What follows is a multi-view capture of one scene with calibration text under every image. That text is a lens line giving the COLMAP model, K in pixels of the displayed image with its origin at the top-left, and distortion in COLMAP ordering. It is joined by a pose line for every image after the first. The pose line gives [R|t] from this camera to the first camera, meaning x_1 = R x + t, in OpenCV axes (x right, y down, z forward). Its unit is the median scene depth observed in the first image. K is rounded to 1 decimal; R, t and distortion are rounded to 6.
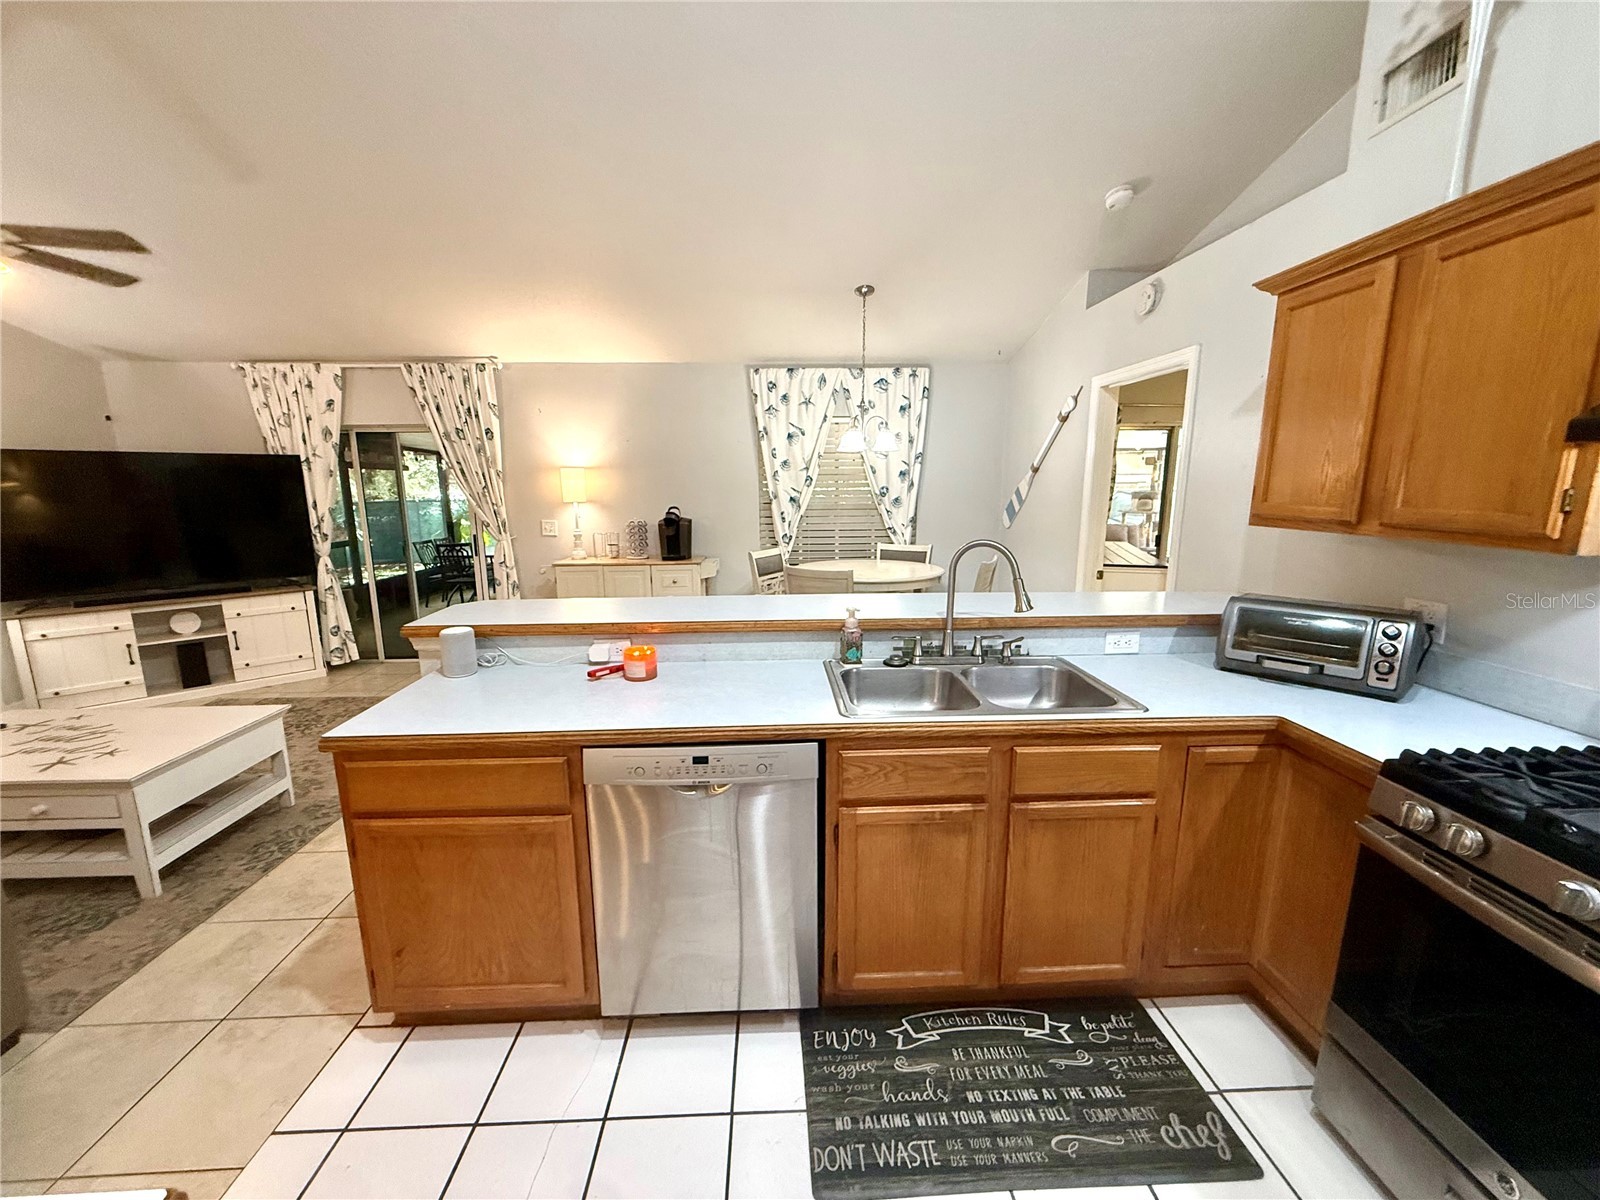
lens RADIAL K [[635.0, 0, 798.5], [0, 635.0, 601.7], [0, 0, 1]] dist [0.000206, -0.000146]
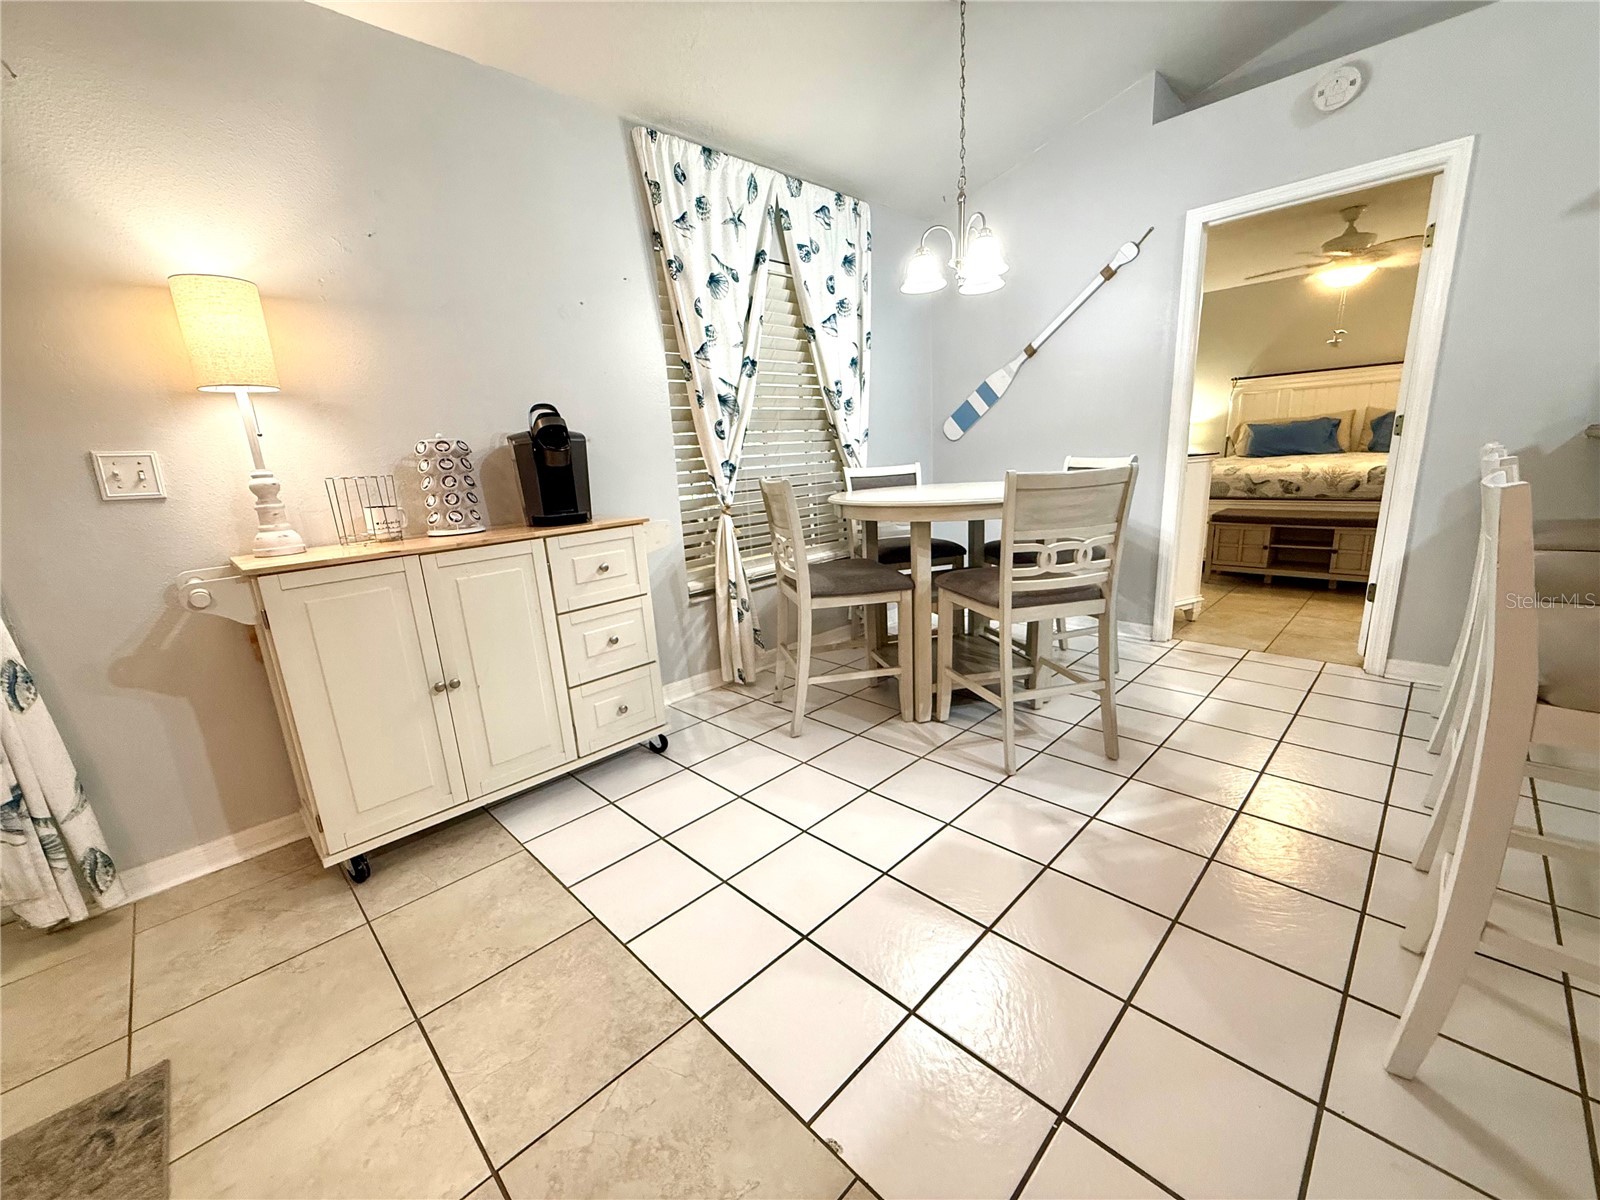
lens RADIAL K [[635.0, 0, 798.5], [0, 635.0, 601.7], [0, 0, 1]] dist [0.000206, -0.000146]
pose [[0.736287, -0.189817, 0.649501, -0.867643], [0.175625, 0.980563, 0.087478, -0.051180], [-0.653481, 0.049660, 0.755312, 1.281160]]
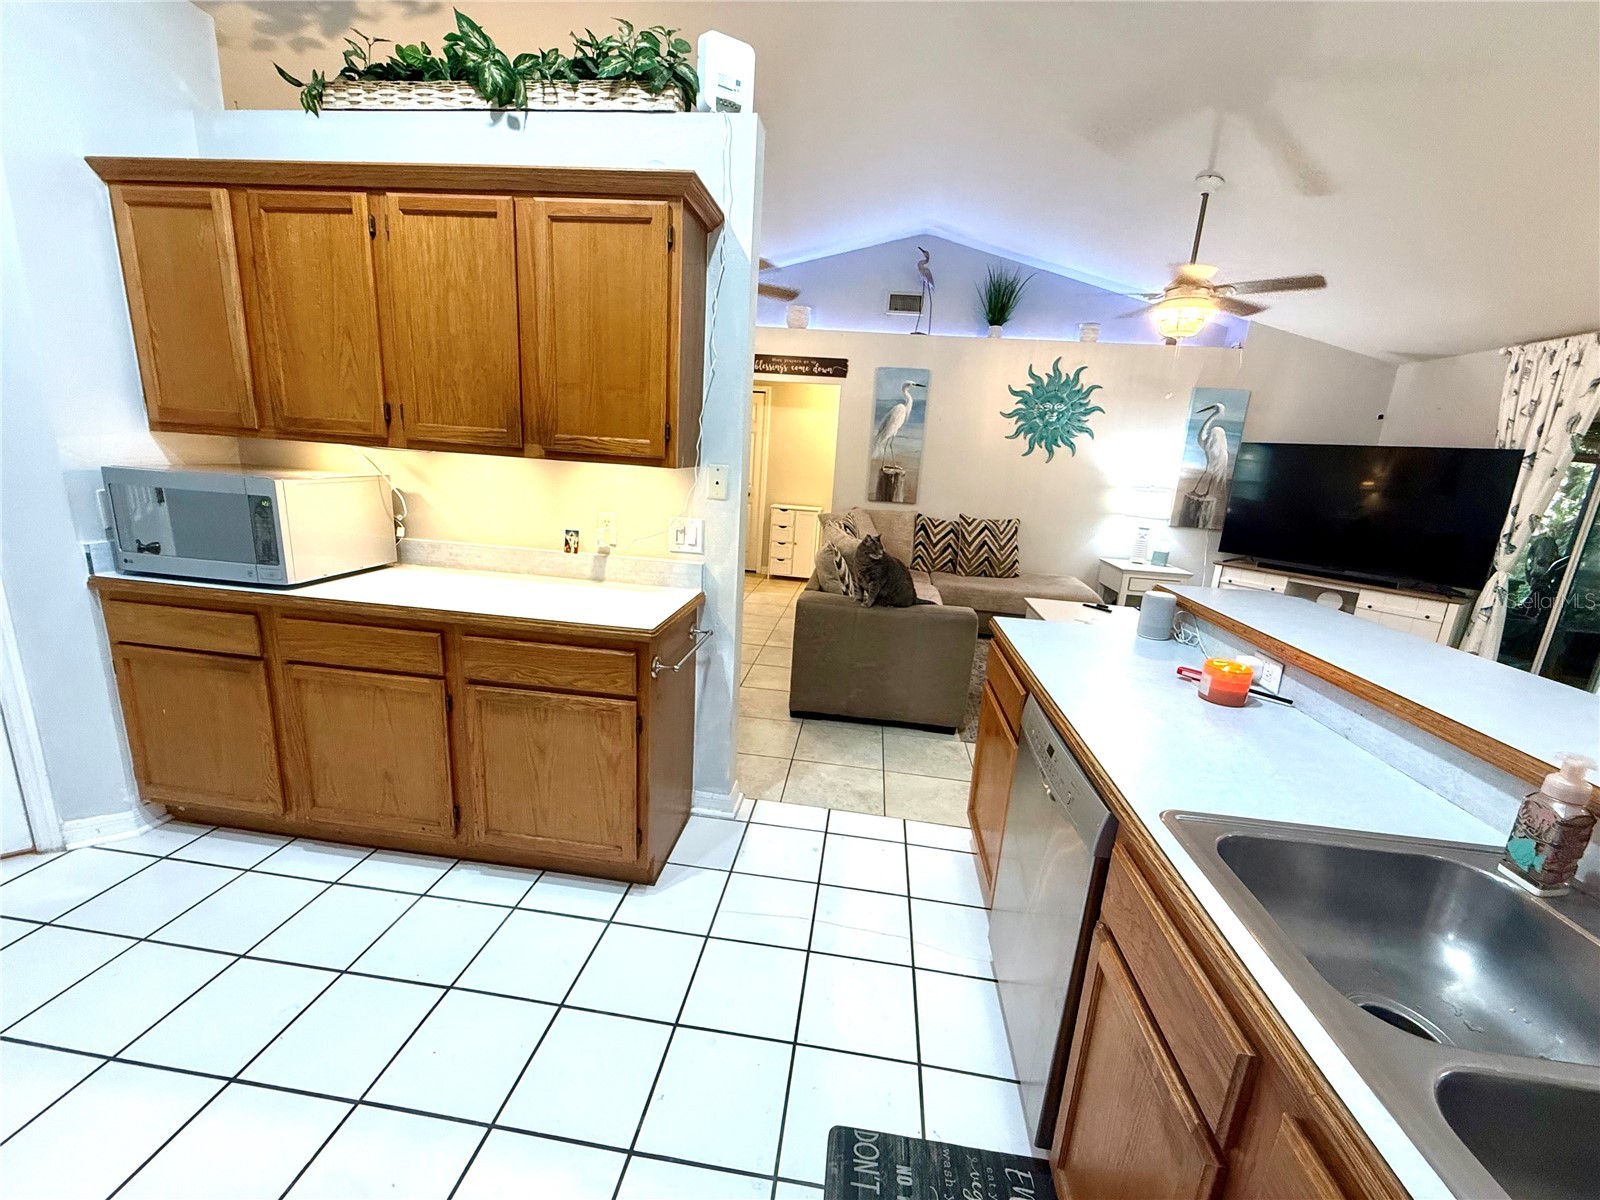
lens RADIAL K [[635.0, 0, 798.5], [0, 635.0, 601.7], [0, 0, 1]] dist [0.000206, -0.000146]
pose [[-0.161671, 0.226233, -0.960563, 0.515291], [-0.243657, 0.934081, 0.261005, -0.065731], [0.956292, 0.276245, -0.095890, 0.505283]]
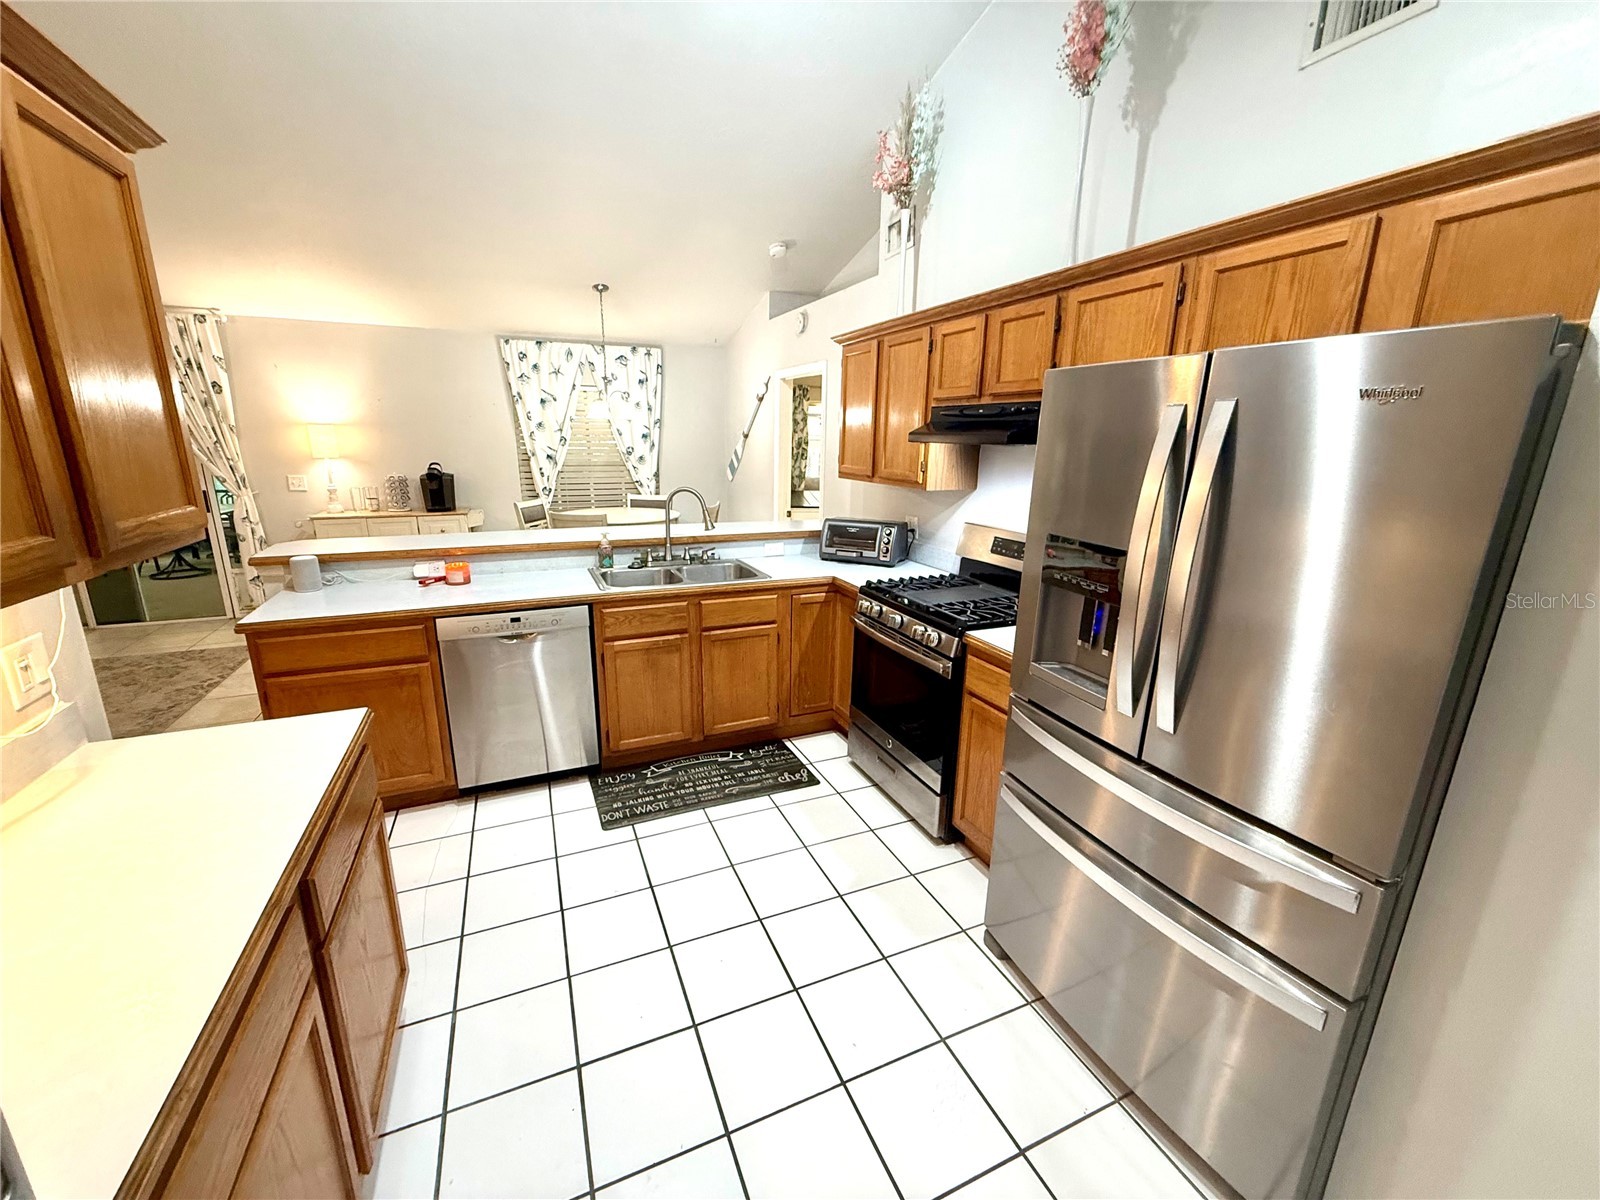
lens RADIAL K [[635.0, 0, 798.5], [0, 635.0, 601.7], [0, 0, 1]] dist [0.000206, -0.000146]
pose [[0.932669, -0.072497, 0.353372, -0.033272], [0.047276, 0.995713, 0.079501, 0.074935], [-0.357621, -0.057443, 0.932098, -0.610371]]
